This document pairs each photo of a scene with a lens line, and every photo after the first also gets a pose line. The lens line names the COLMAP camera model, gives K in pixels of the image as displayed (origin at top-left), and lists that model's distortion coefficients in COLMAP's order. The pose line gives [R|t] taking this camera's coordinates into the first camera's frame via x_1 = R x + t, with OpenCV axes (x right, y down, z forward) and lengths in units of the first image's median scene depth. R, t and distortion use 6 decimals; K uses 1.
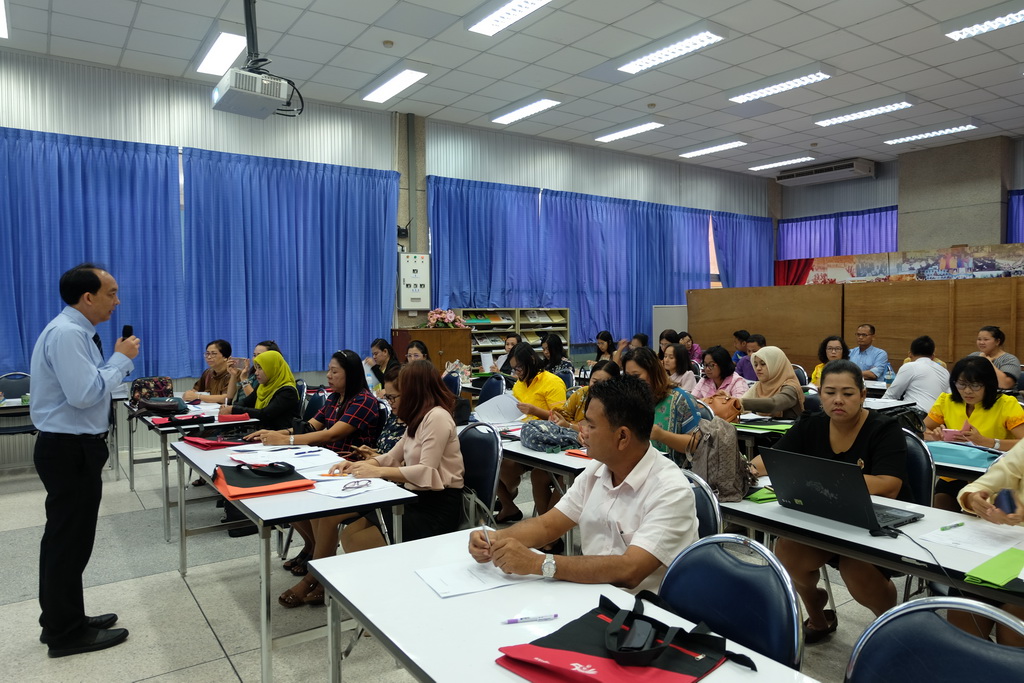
lens RADIAL K [[708.9, 0, 513.9], [0, 708.9, 339.0], [0, 0, 1]] dist [-0.056651, 0.072034]
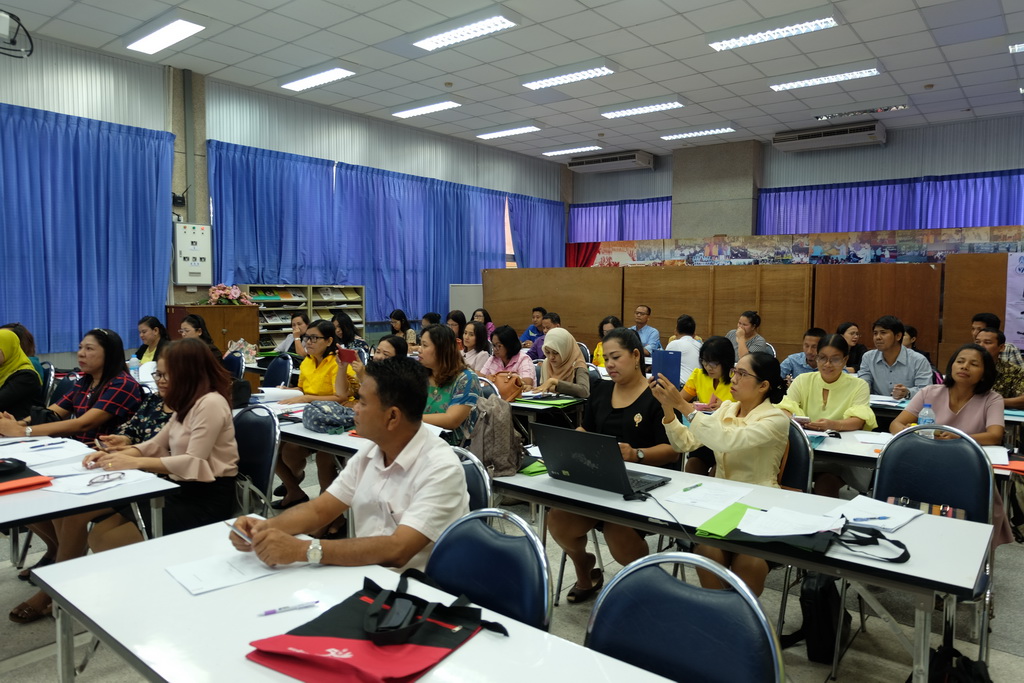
lens RADIAL K [[708.9, 0, 513.9], [0, 708.9, 339.0], [0, 0, 1]] dist [-0.056651, 0.072034]
pose [[0.962394, -0.003454, 0.271637, 0.010832], [-0.005157, 0.999507, 0.030983, -0.000896], [-0.271610, -0.031219, 0.961901, -0.000771]]
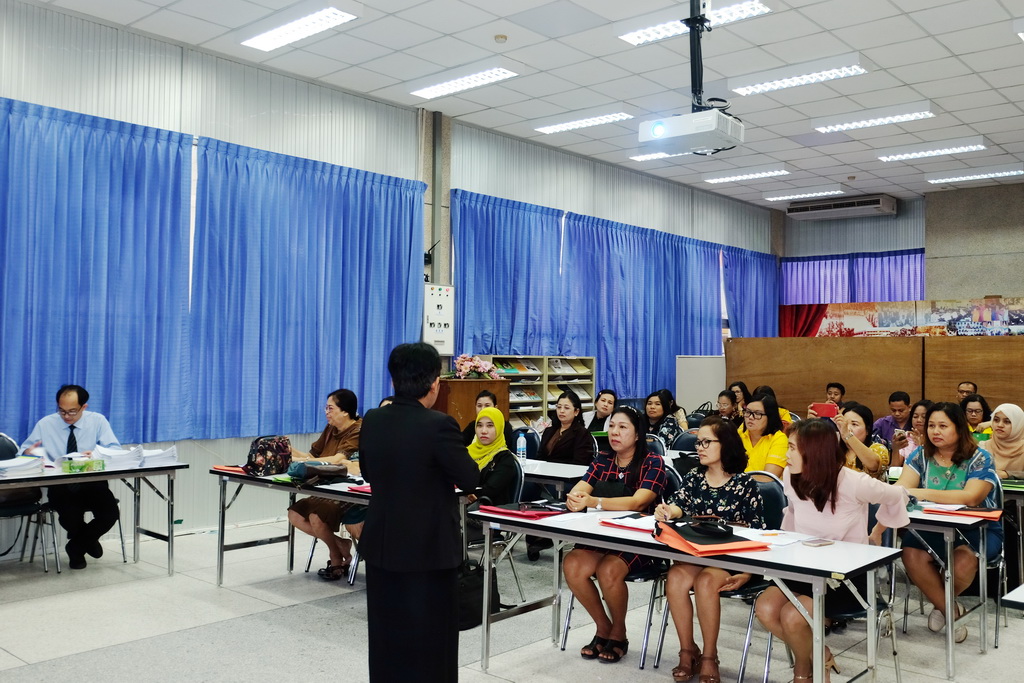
lens RADIAL K [[937.9, 0, 528.8], [0, 937.9, 328.8], [0, 0, 1]] dist [-0.016035, 0.022068]
pose [[0.972093, 0.027740, 0.232948, -0.253490], [-0.011632, 0.997462, -0.070243, 0.001759], [-0.234305, 0.065573, 0.969949, -0.043279]]
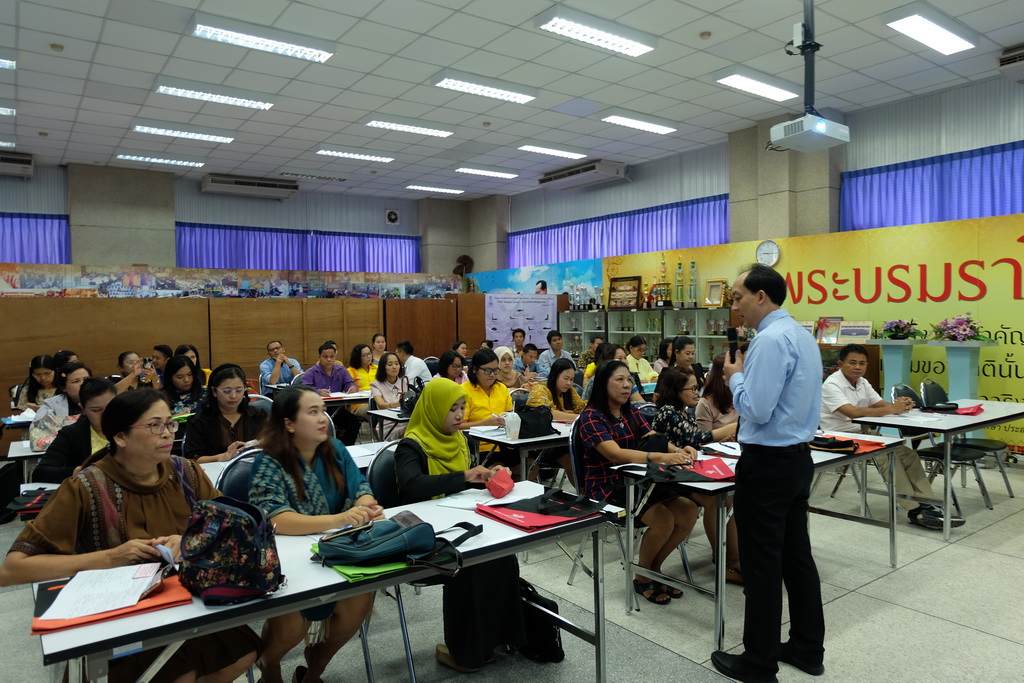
lens RADIAL K [[705.3, 0, 515.2], [0, 705.3, 335.4], [0, 0, 1]] dist [-0.035801, 0.071555]
pose [[0.013934, -0.019011, 0.999722, -0.462314], [0.052699, 0.998444, 0.018252, -0.015681], [-0.998513, 0.052430, 0.014914, 0.443307]]
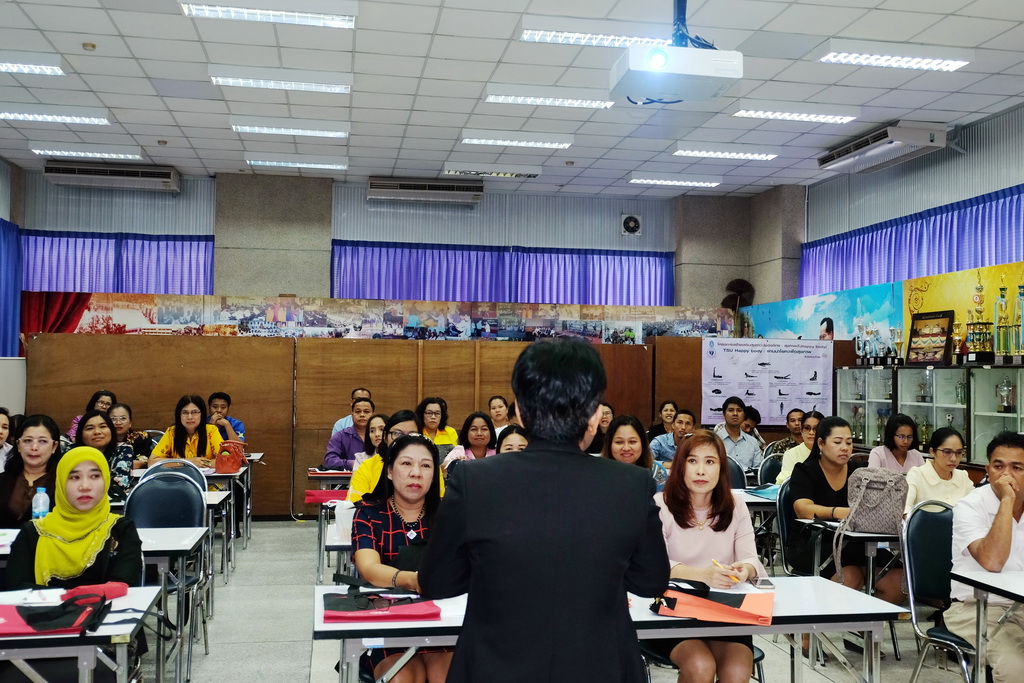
lens RADIAL K [[1049.7, 0, 523.9], [0, 1049.7, 331.5], [0, 0, 1]] dist [-0.010011, 0.106410]
pose [[0.435920, 0.048246, 0.898691, -0.406855], [0.017638, 0.997912, -0.062128, -0.005394], [-0.899812, 0.042934, 0.434159, 0.203103]]
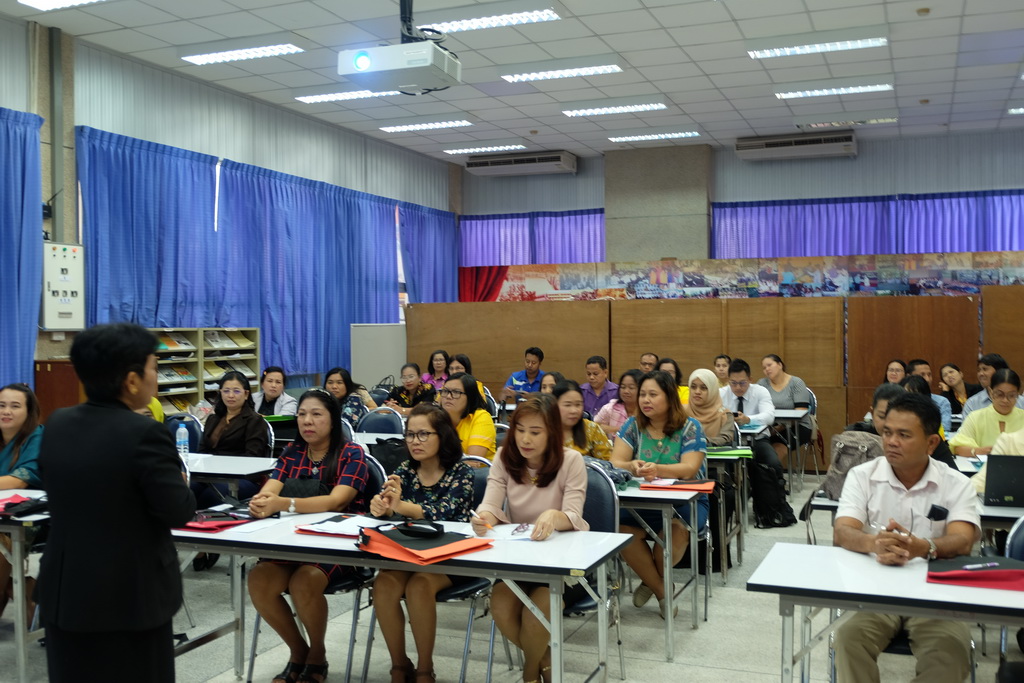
lens RADIAL K [[1027.7, 0, 526.4], [0, 1027.7, 327.3], [0, 0, 1]] dist [-0.044990, 0.085286]
pose [[0.839277, 0.000912, 0.543703, -0.258566], [0.021356, 0.999172, -0.034643, -0.002378], [-0.543285, 0.040687, 0.838562, -0.012279]]
